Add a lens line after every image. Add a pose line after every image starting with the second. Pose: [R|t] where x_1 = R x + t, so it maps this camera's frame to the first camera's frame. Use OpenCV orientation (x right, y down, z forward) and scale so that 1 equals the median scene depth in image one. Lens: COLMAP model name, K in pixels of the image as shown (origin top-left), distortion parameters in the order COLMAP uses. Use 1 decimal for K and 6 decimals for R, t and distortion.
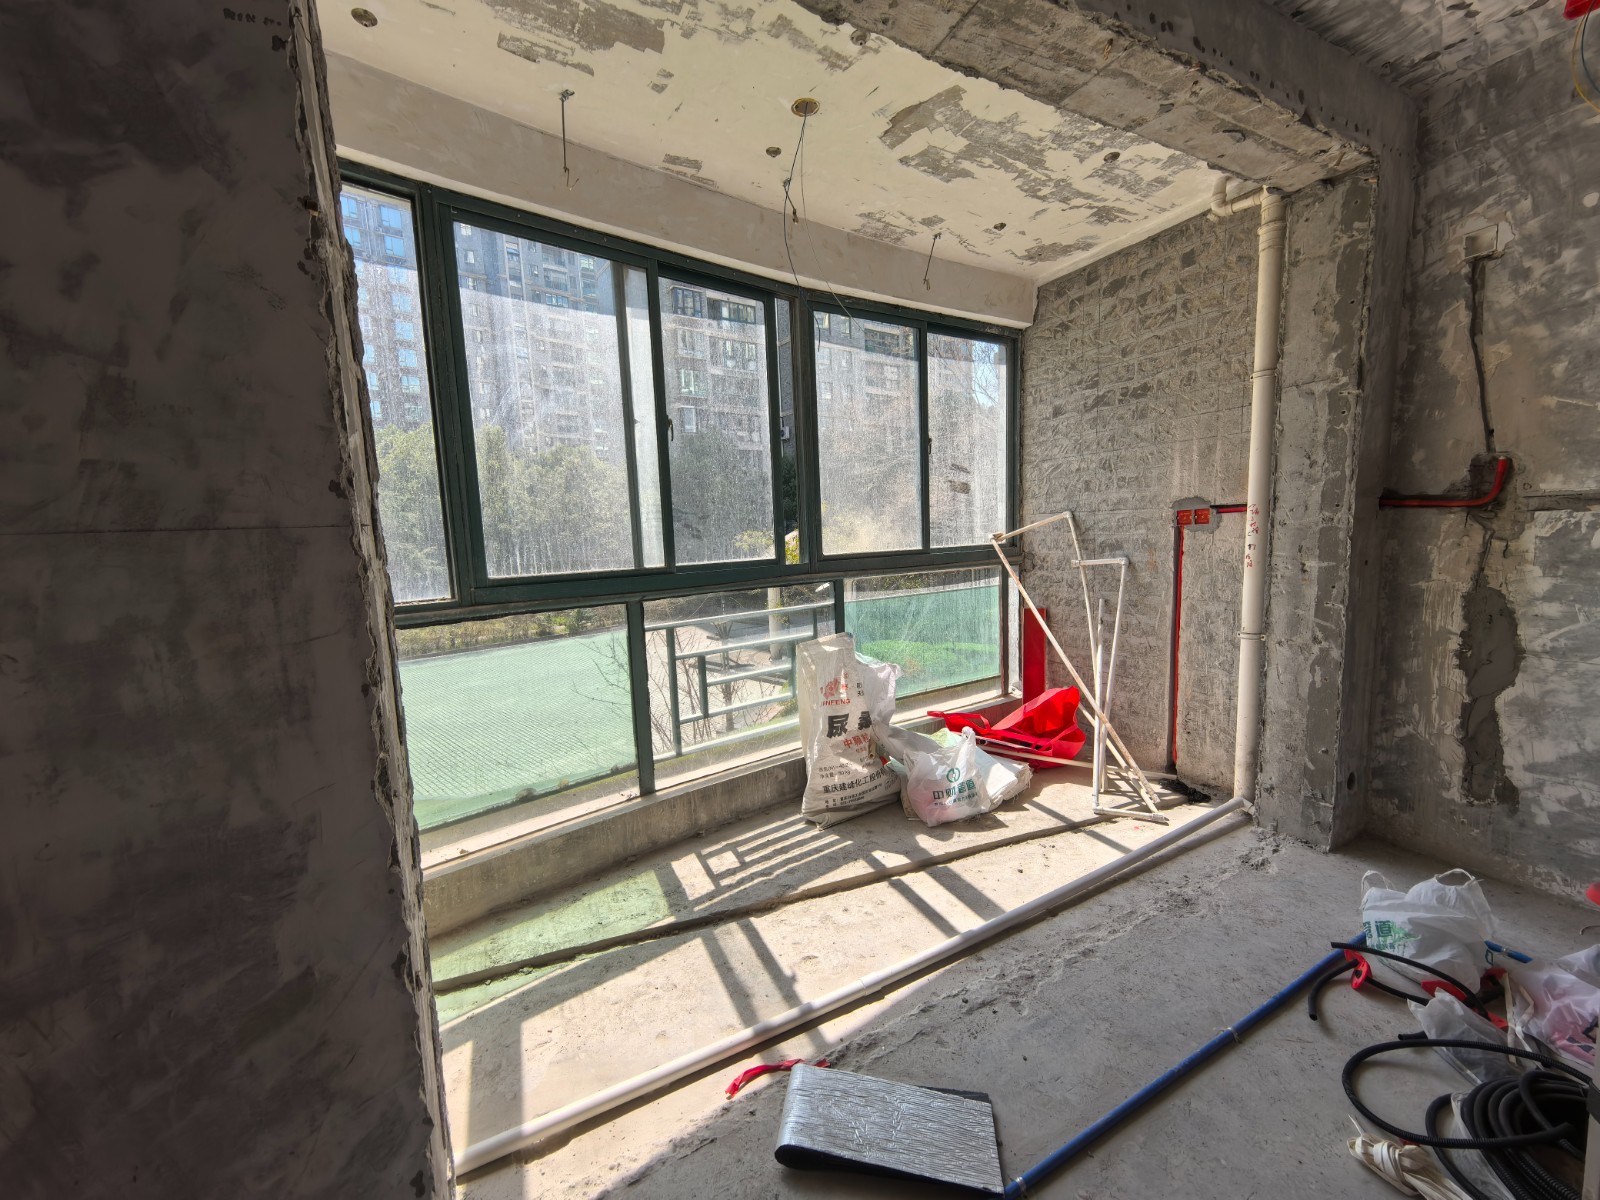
lens RADIAL K [[612.9, 0, 800.0], [0, 612.9, 600.0], [0, 0, 1]] dist [-0.000482, -0.000093]
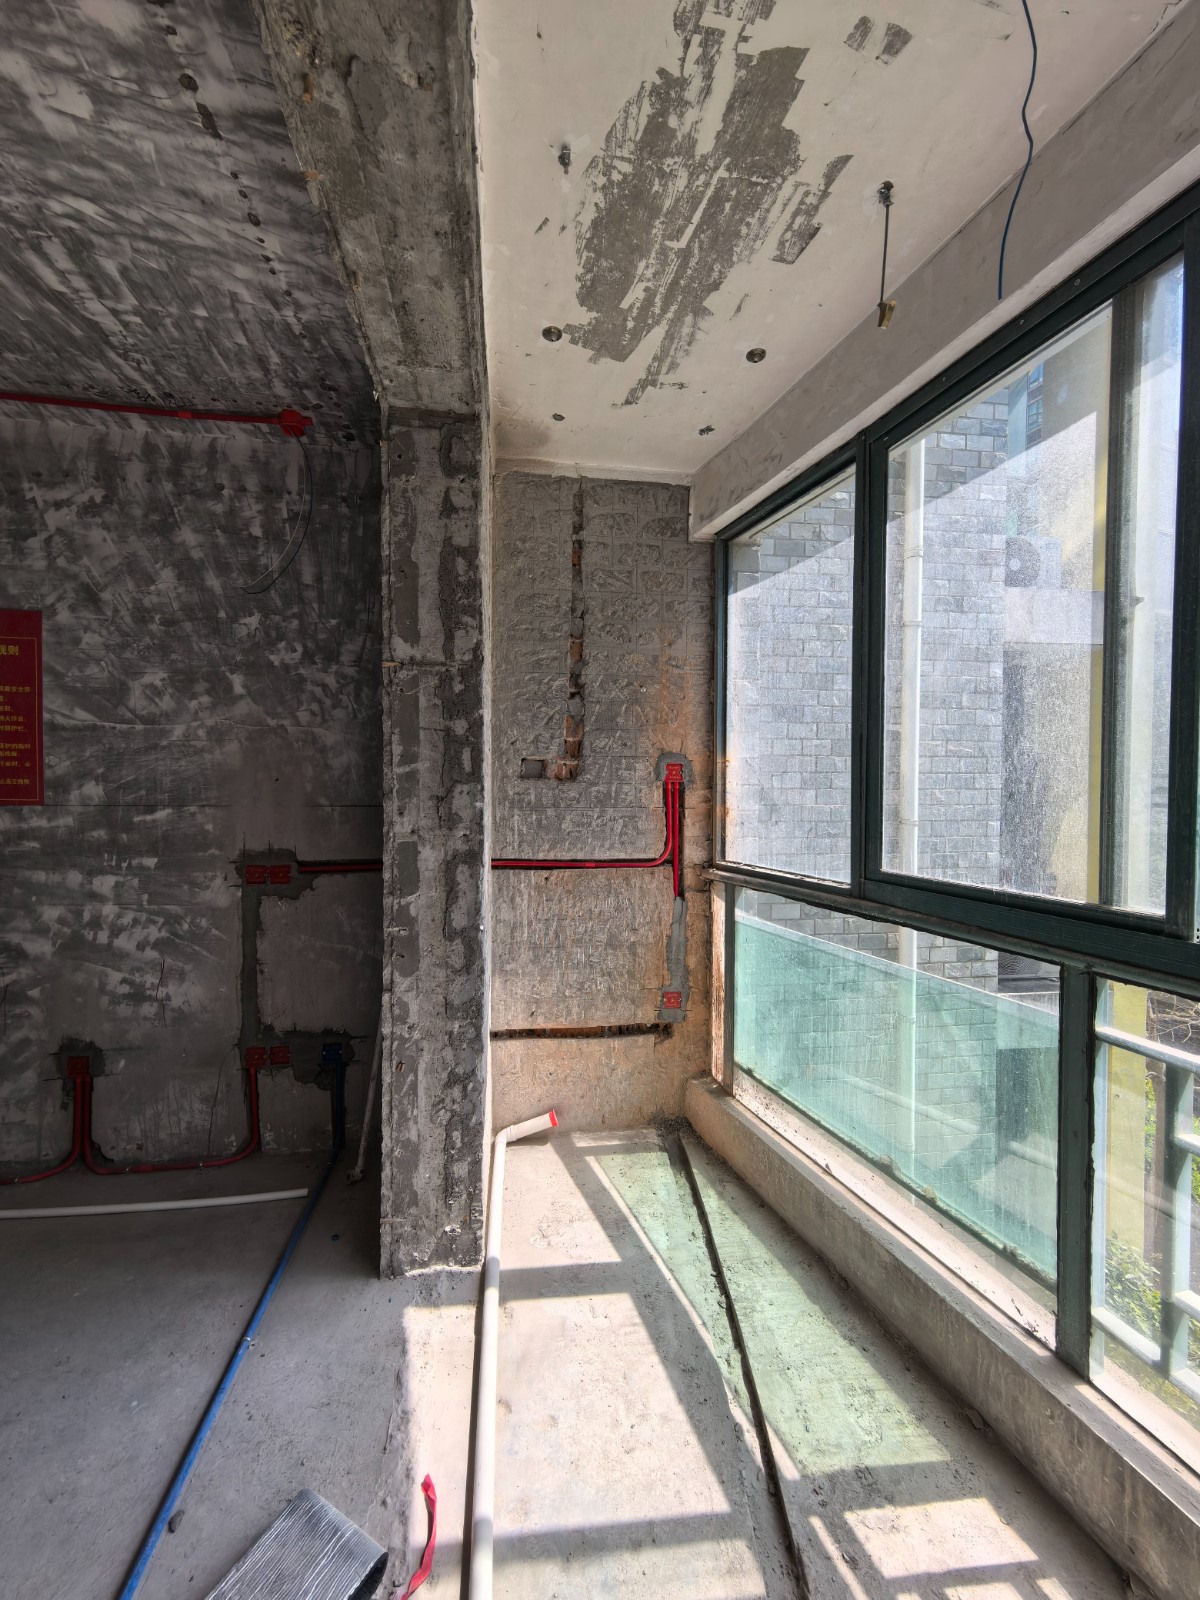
lens RADIAL K [[612.9, 0, 600.0], [0, 612.9, 800.0], [0, 0, 1]] dist [-0.000482, -0.000093]
pose [[-0.325418, 0.054340, -0.944007, 0.378813], [-0.090348, 0.991993, 0.088247, -0.169360], [0.941244, 0.114006, -0.317903, 0.922554]]
